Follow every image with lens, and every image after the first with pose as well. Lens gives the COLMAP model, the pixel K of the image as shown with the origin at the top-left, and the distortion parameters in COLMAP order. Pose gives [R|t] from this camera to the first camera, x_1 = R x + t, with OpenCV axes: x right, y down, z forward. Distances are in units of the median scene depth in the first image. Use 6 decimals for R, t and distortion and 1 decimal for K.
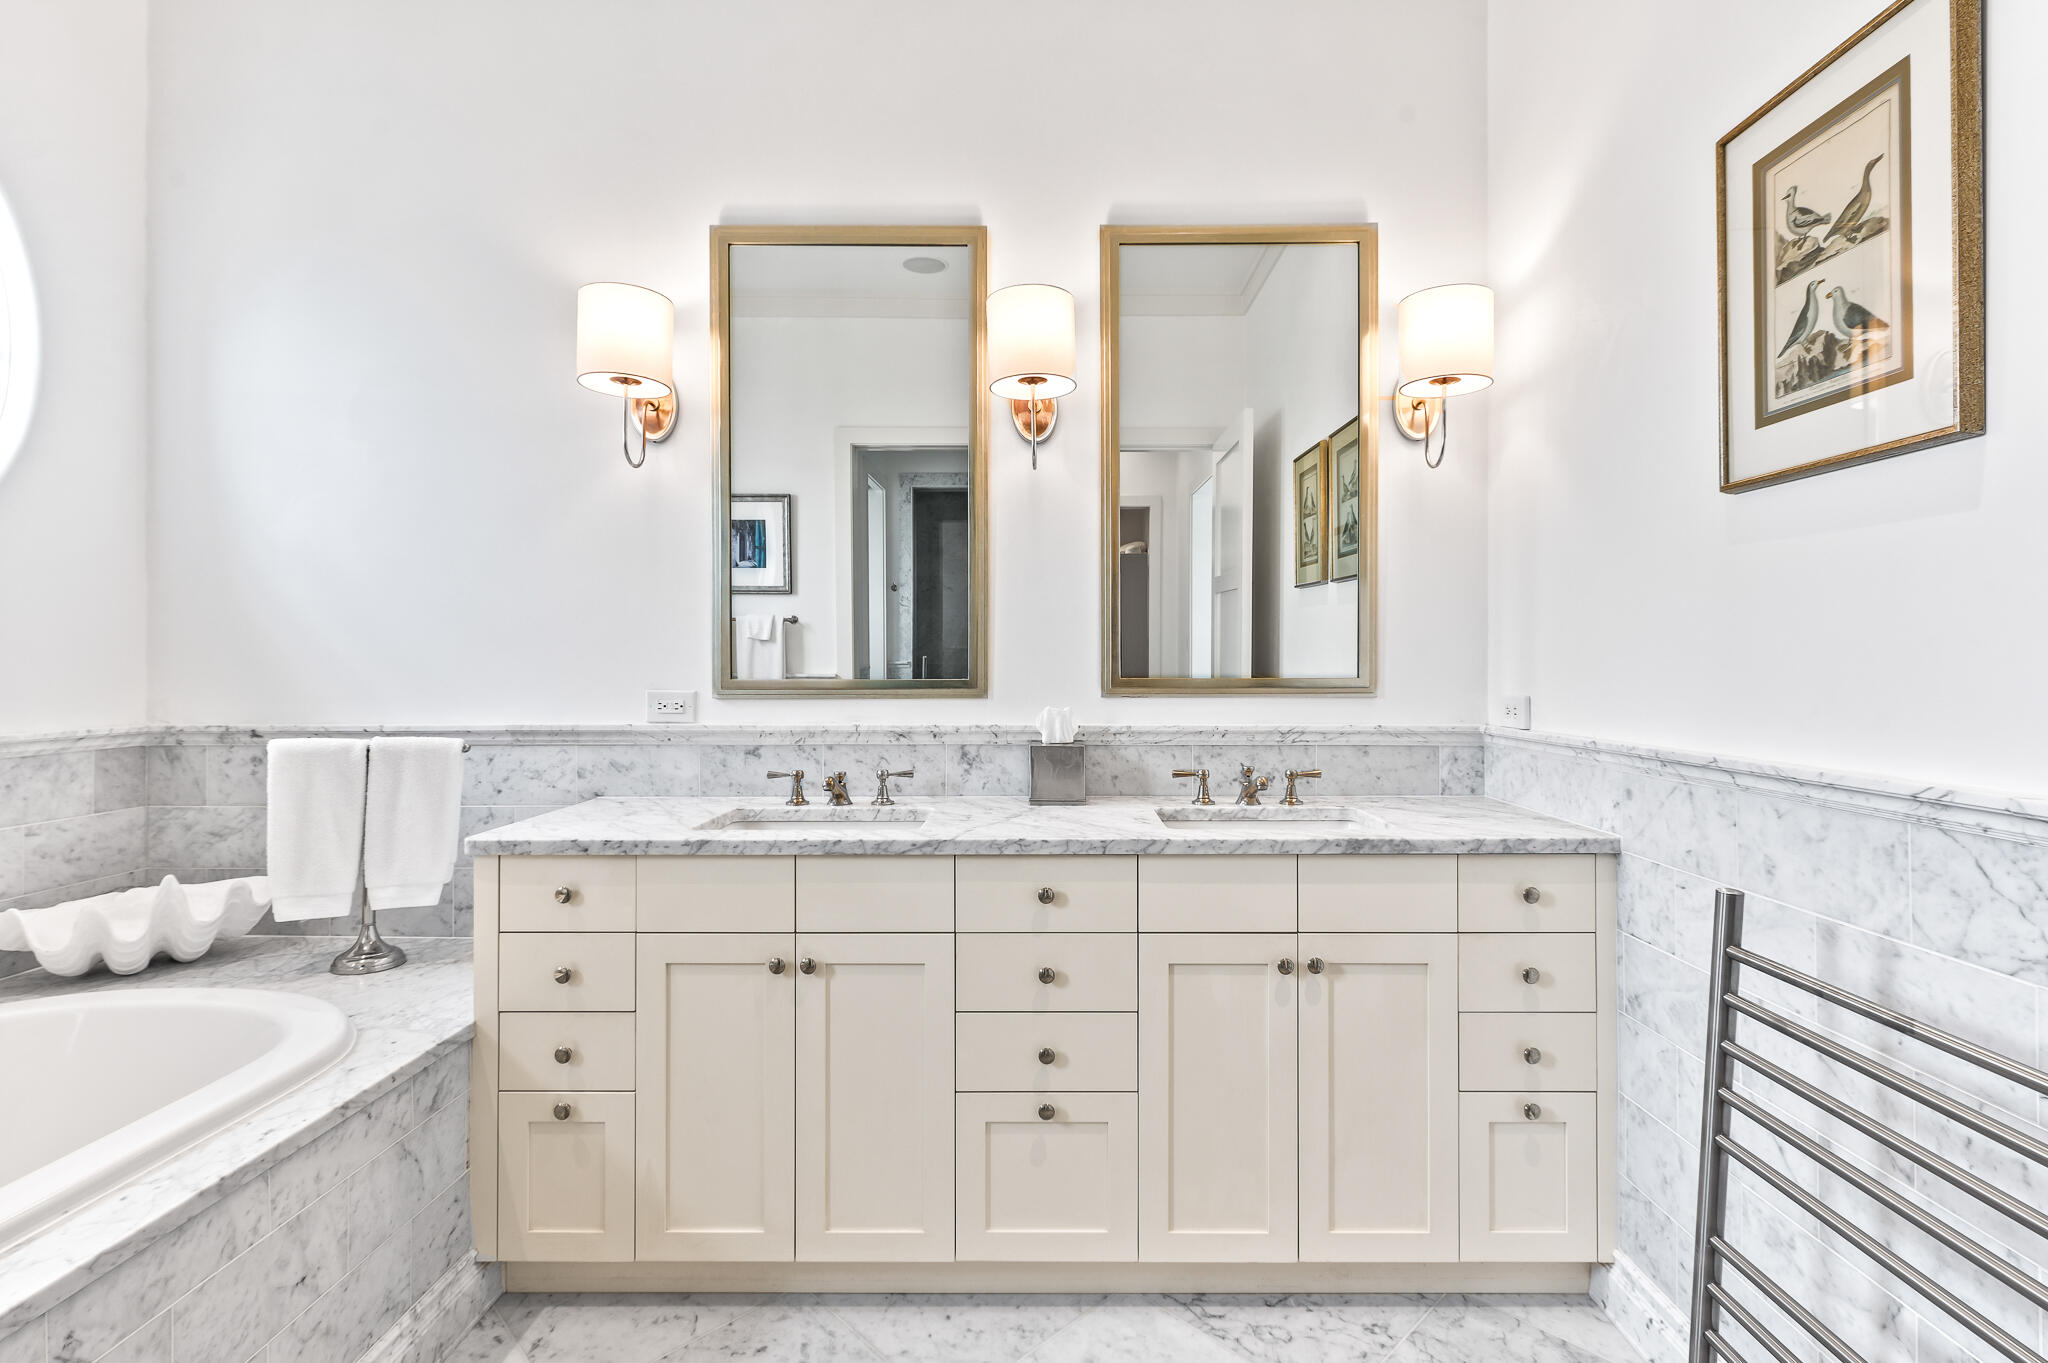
lens RADIAL K [[985.6, 0, 1029.2], [0, 985.6, 661.3], [0, 0, 1]] dist [0.000059, -0.000090]
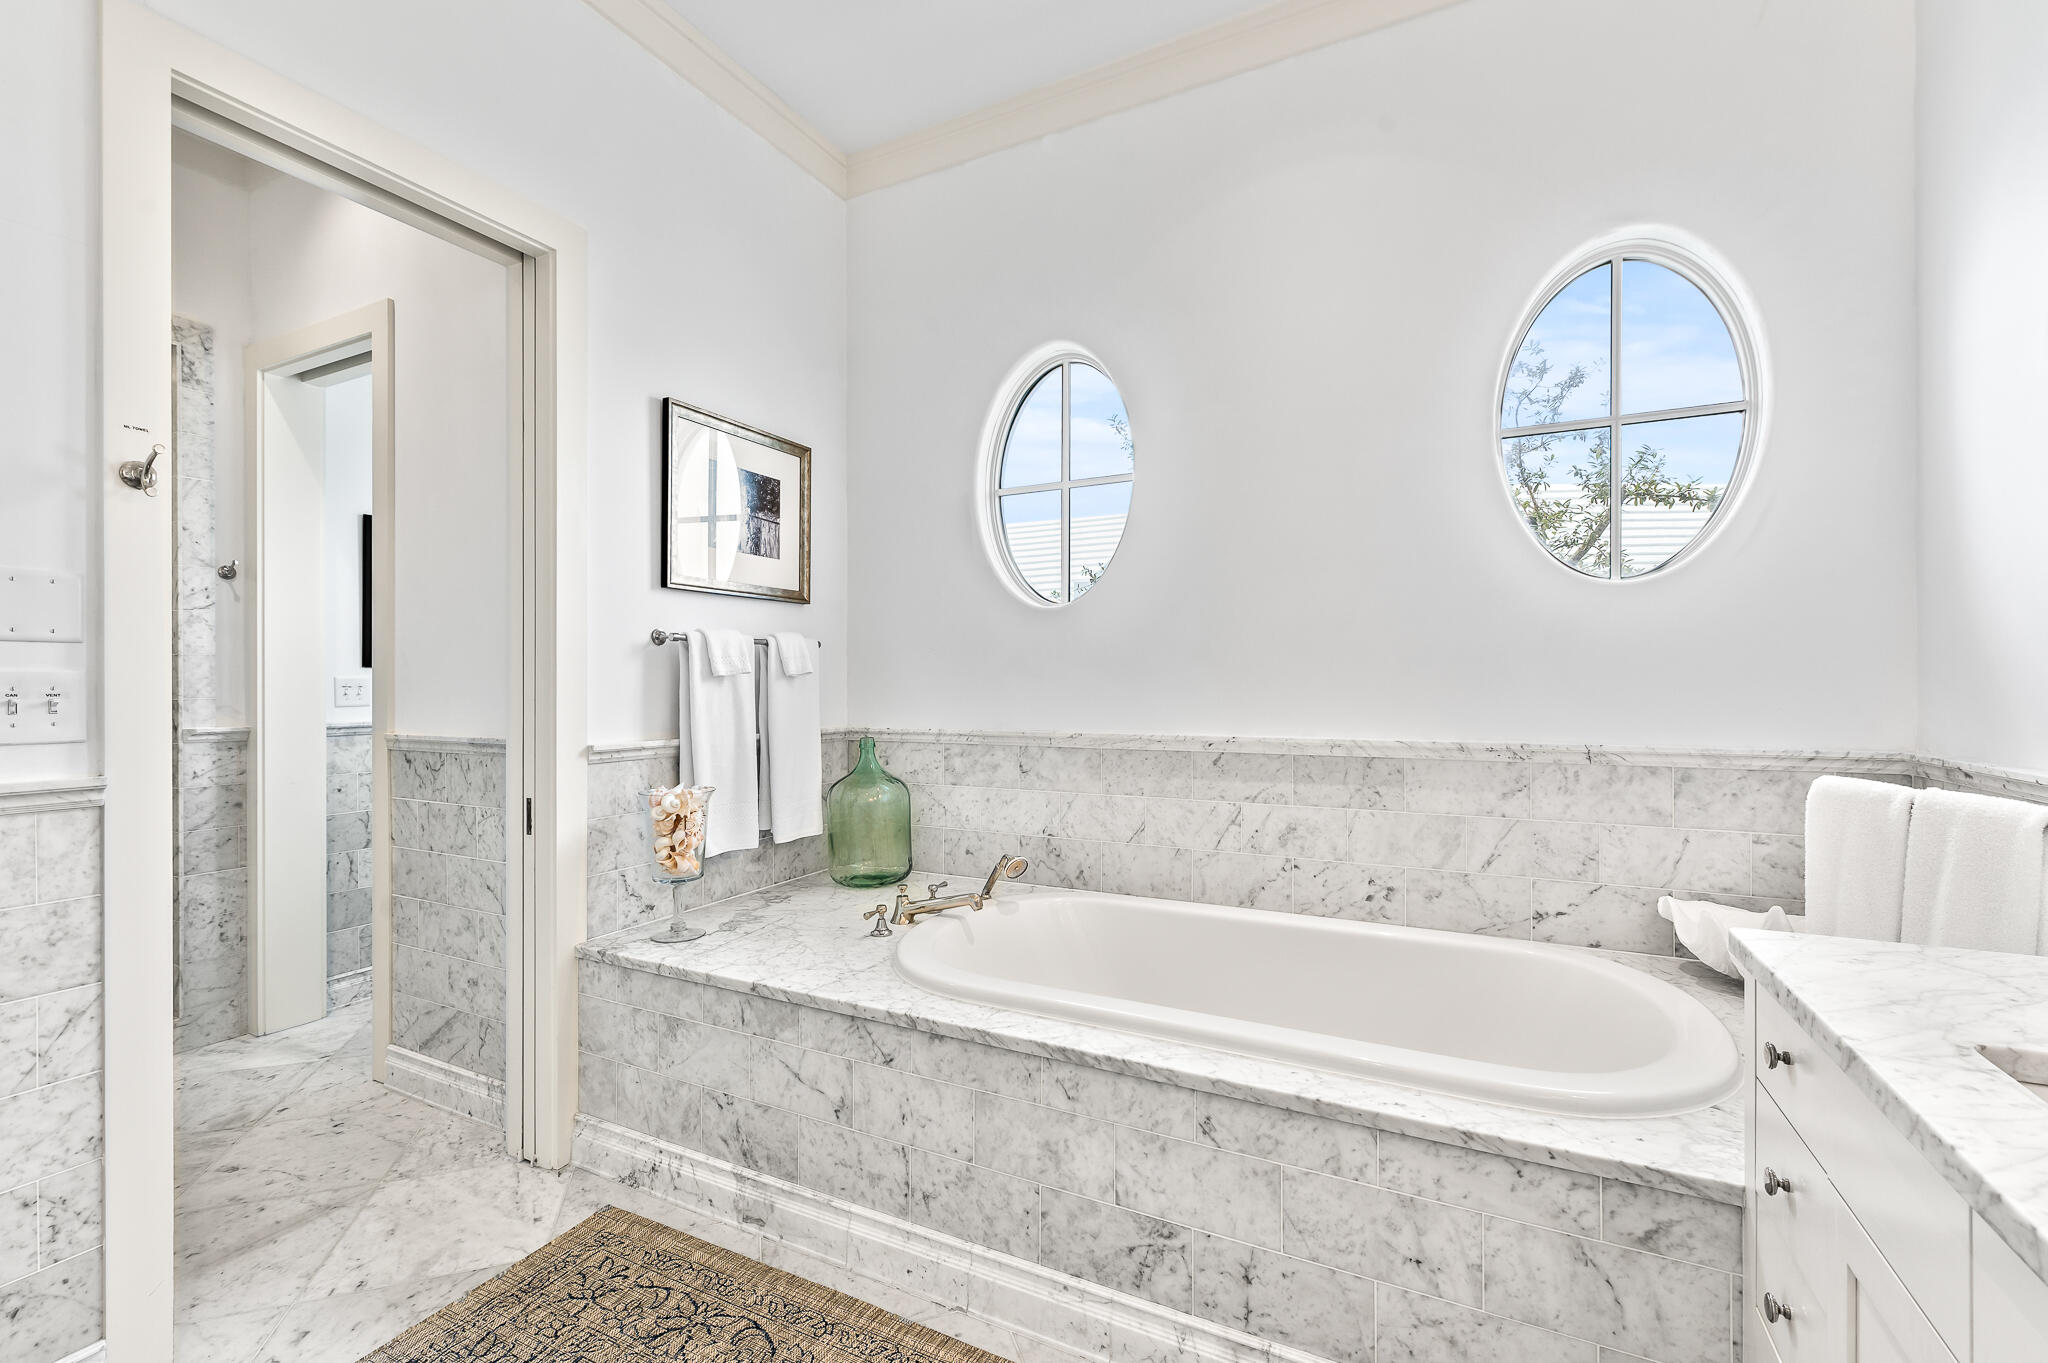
lens RADIAL K [[882.9, 0, 1024.0], [0, 882.9, 681.5], [0, 0, 1]] dist [-0.000713, -0.000347]
pose [[-0.444393, 0.001279, -0.895831, 0.280582], [0.006821, 0.999975, -0.001956, -0.006201], [0.895806, -0.006980, -0.444391, 0.929869]]
